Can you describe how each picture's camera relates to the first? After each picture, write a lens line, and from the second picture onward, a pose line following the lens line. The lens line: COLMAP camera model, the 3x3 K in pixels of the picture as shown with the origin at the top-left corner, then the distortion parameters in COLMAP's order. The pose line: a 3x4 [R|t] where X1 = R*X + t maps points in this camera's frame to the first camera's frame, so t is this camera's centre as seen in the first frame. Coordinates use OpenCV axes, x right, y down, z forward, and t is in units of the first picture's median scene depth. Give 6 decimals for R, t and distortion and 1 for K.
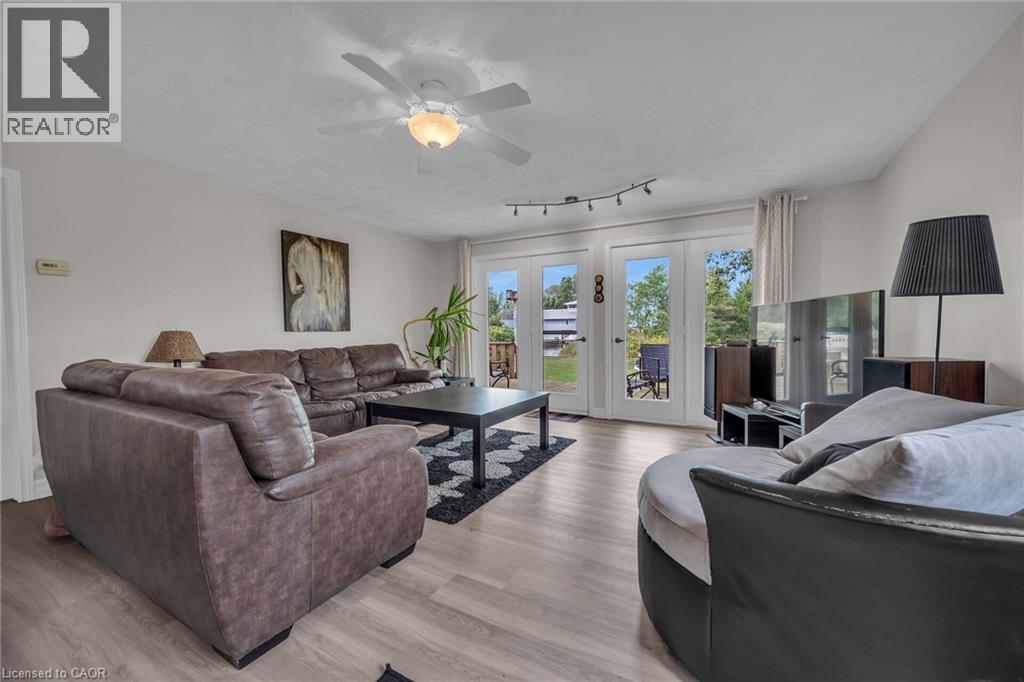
lens RADIAL K [[403.7, 0, 512.9], [0, 403.7, 341.9], [0, 0, 1]] dist [0.002500, 0.000172]
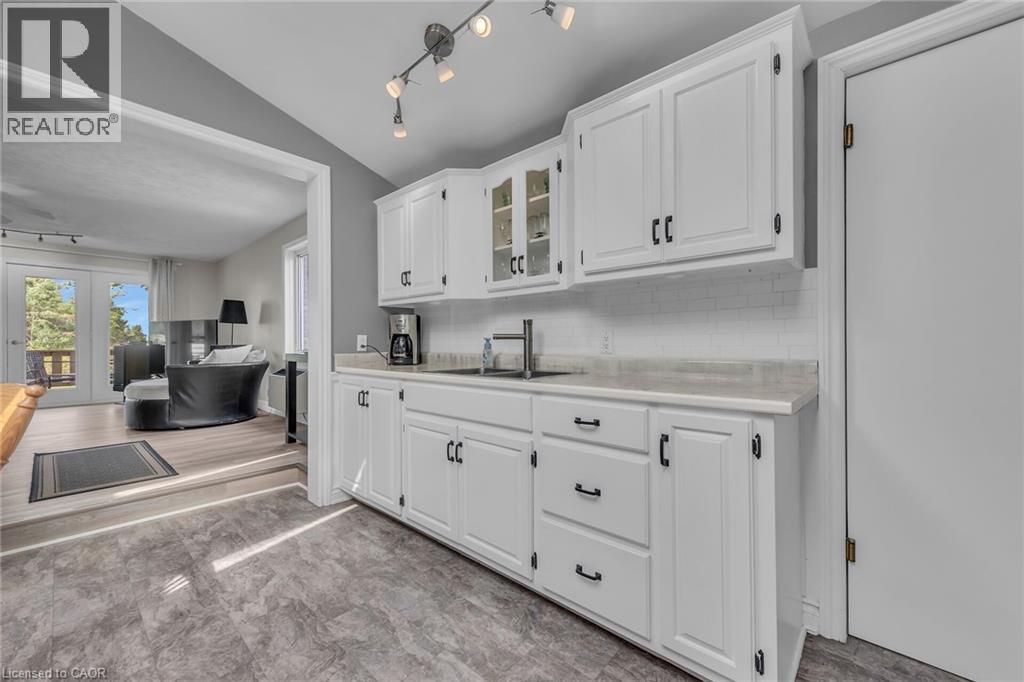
lens RADIAL K [[403.7, 0, 512.9], [0, 403.7, 341.9], [0, 0, 1]] dist [0.002500, 0.000172]
pose [[0.225843, 0.009151, 0.974121, -0.642222], [0.026448, 0.999530, -0.015522, 0.057863], [-0.973805, 0.029269, 0.225494, -0.776147]]
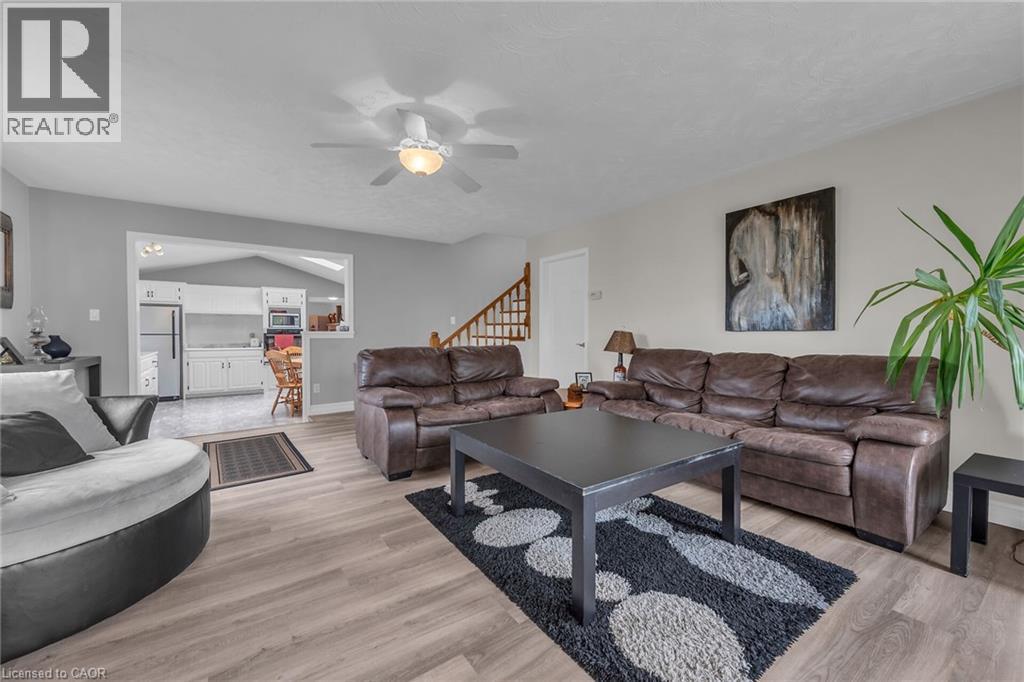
lens RADIAL K [[403.7, 0, 512.9], [0, 403.7, 341.9], [0, 0, 1]] dist [0.002500, 0.000172]
pose [[-0.434406, 0.027972, -0.900283, 0.393052], [-0.020125, 0.998967, 0.040749, -0.027064], [0.900493, 0.035820, -0.433394, 0.917798]]
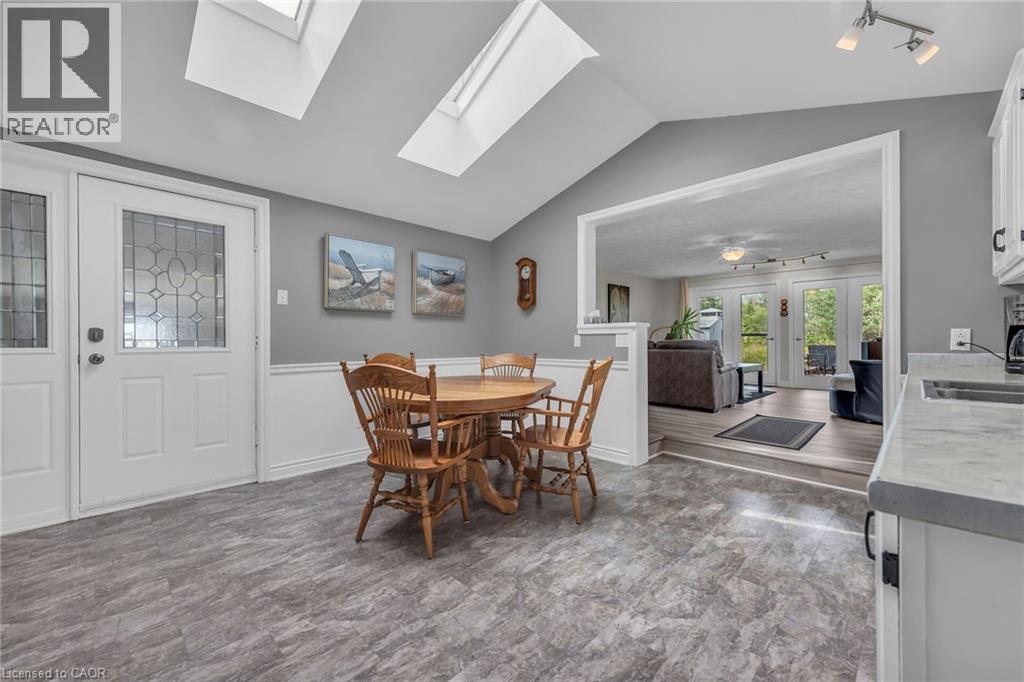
lens RADIAL K [[403.7, 0, 512.9], [0, 403.7, 341.9], [0, 0, 1]] dist [0.002500, 0.000172]
pose [[0.958813, 0.002430, -0.284029, -0.430922], [-0.009345, 0.999692, -0.022995, 0.062210], [0.283886, 0.024702, 0.958540, -1.007294]]
